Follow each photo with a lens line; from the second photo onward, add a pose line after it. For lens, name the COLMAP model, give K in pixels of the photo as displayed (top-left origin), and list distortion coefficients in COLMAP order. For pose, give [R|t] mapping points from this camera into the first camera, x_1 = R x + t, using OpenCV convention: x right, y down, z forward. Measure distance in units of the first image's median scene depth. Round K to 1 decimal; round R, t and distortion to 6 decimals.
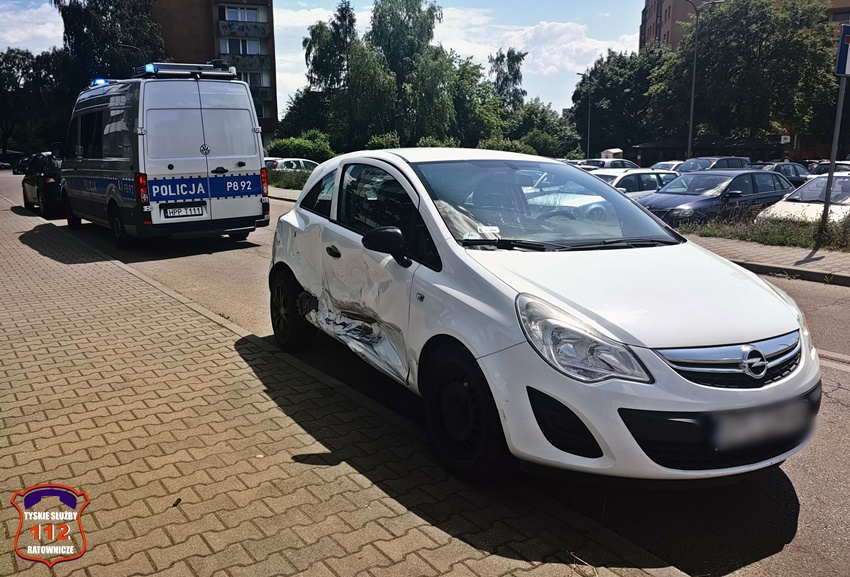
lens RADIAL K [[745.2, 0, 425.0], [0, 745.2, 288.5], [0, 0, 1]] dist [0.053504, -0.102036]
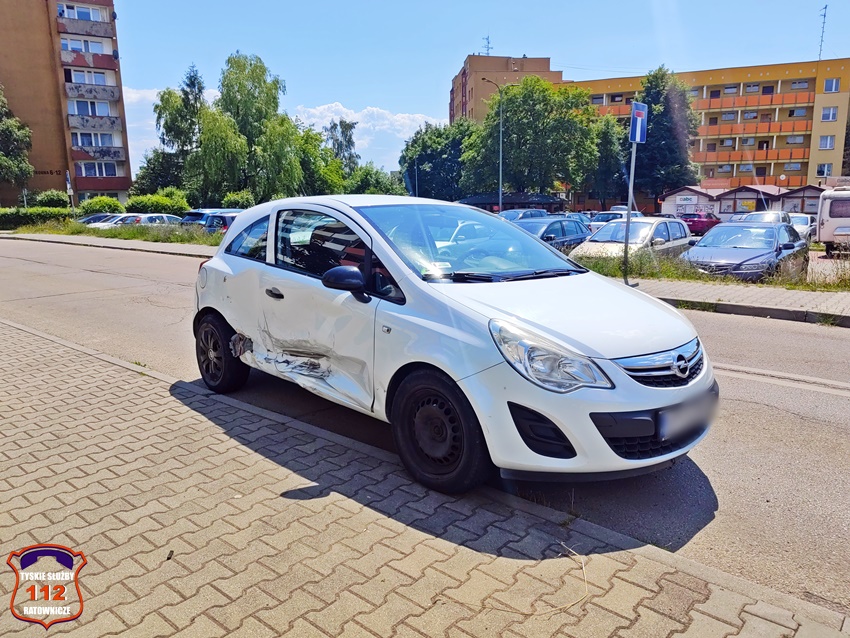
lens RADIAL K [[632.7, 0, 425.0], [0, 632.7, 319.0], [0, 0, 1]] dist [0.045517, -0.065266]
pose [[0.960835, -0.056689, 0.271261, -0.161611], [0.060127, 0.998181, -0.004371, 0.003084], [-0.270520, 0.020510, 0.962496, 0.081870]]
